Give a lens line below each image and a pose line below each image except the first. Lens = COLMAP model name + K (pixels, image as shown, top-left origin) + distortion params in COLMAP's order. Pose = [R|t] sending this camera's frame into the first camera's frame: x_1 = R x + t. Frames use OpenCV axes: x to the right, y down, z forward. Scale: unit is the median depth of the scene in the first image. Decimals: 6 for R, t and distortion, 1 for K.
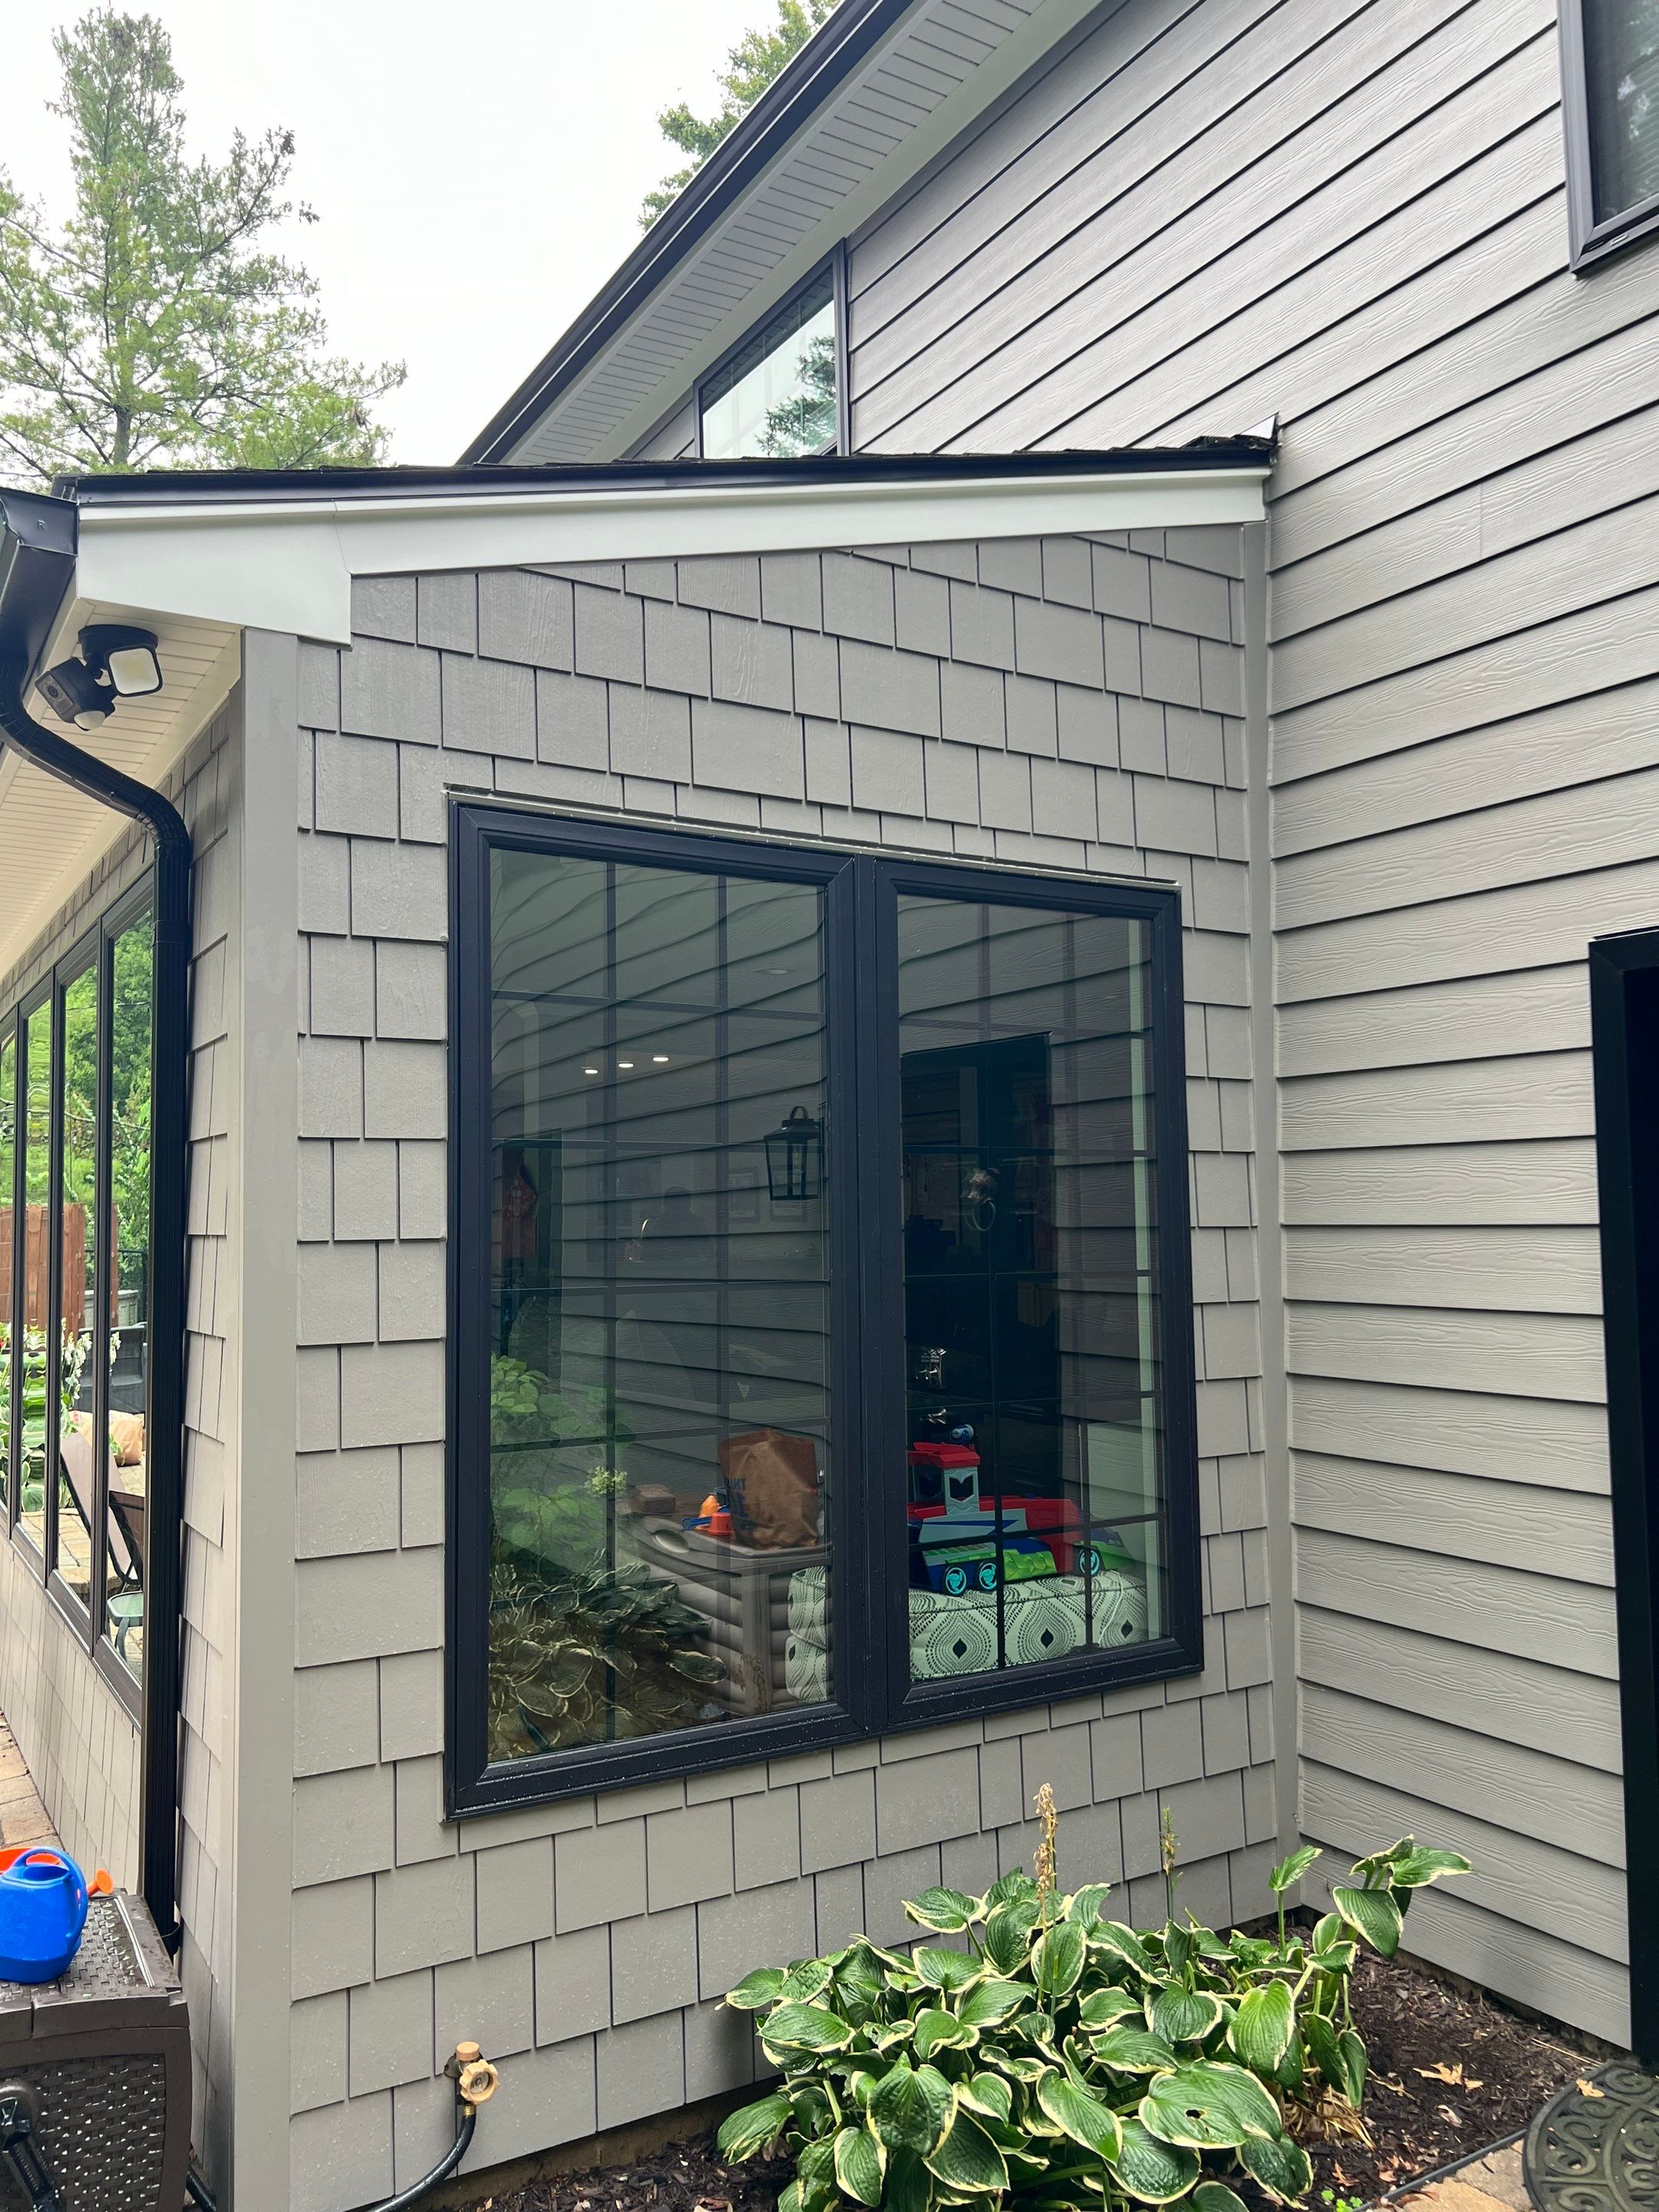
lens RADIAL K [[1651.4, 0, 821.6], [0, 1651.4, 1099.2], [0, 0, 1]] dist [0.090511, -0.107893]
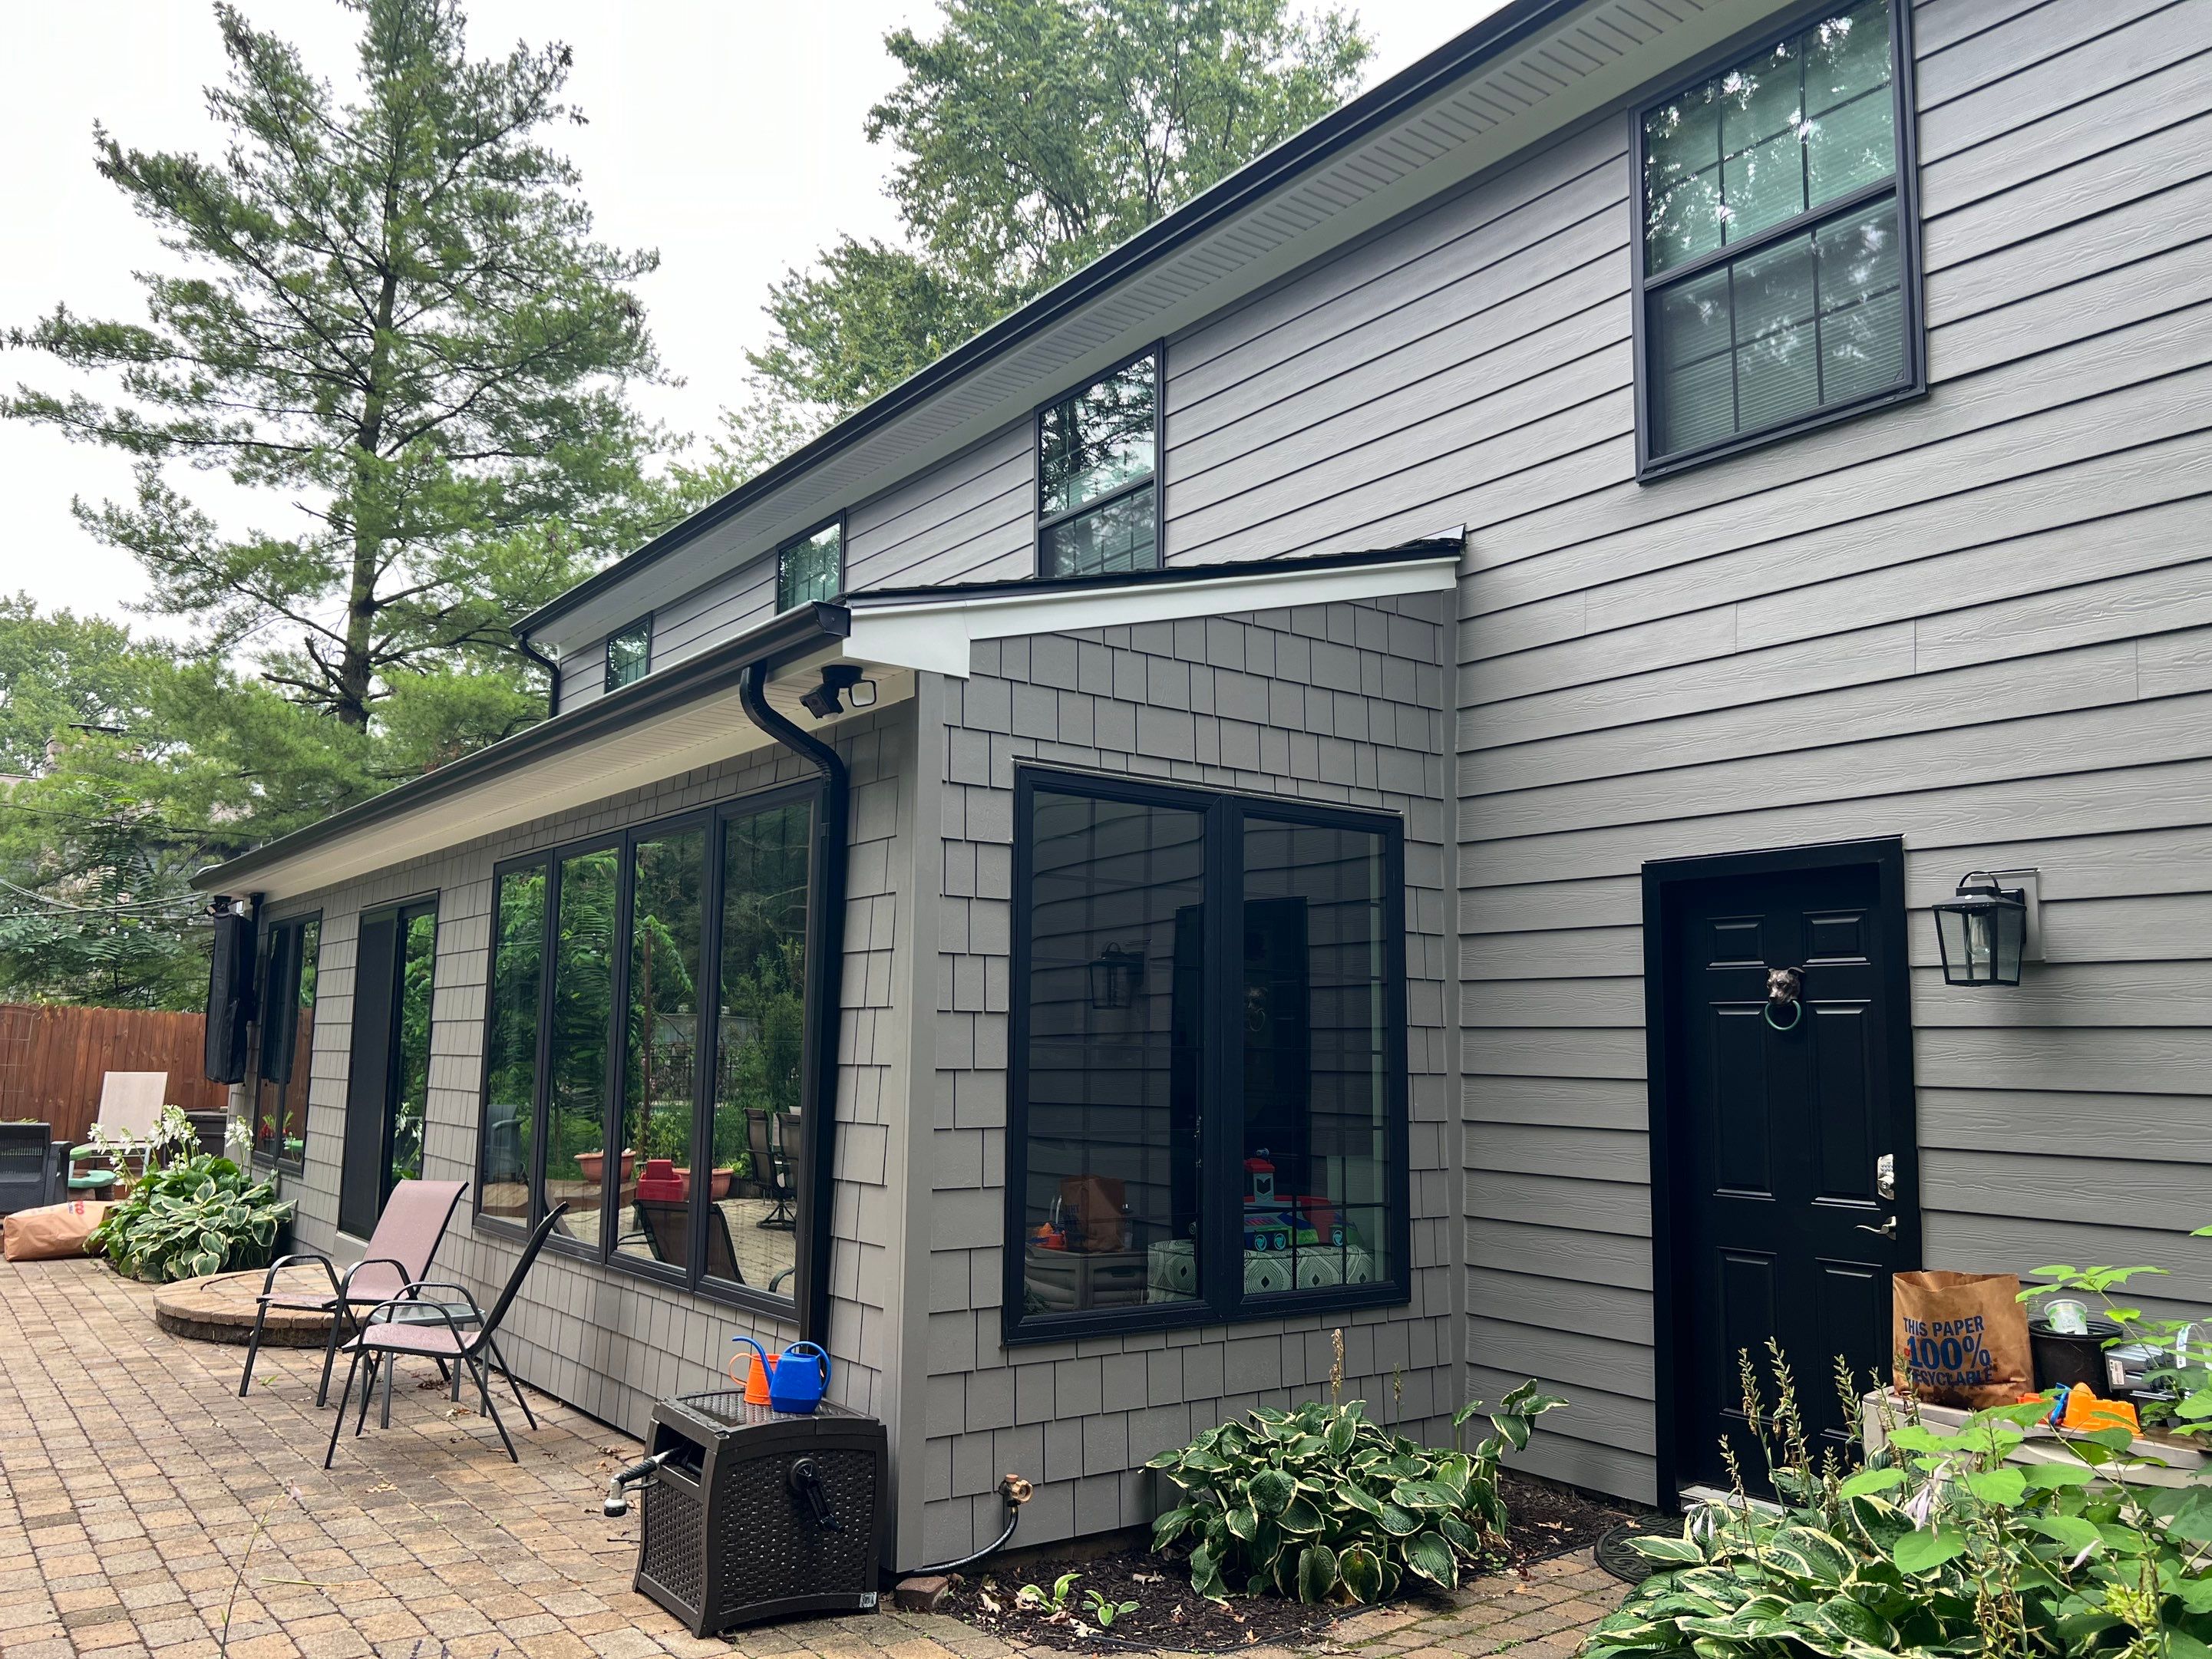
lens RADIAL K [[1651.2, 0, 1110.8], [0, 1651.2, 820.2], [0, 0, 1]] dist [0.090511, -0.107893]
pose [[0.995154, 0.038519, 0.090469, -0.220483], [-0.032528, 0.997236, -0.066795, -0.005396], [-0.092792, 0.063528, 0.993657, -0.595824]]
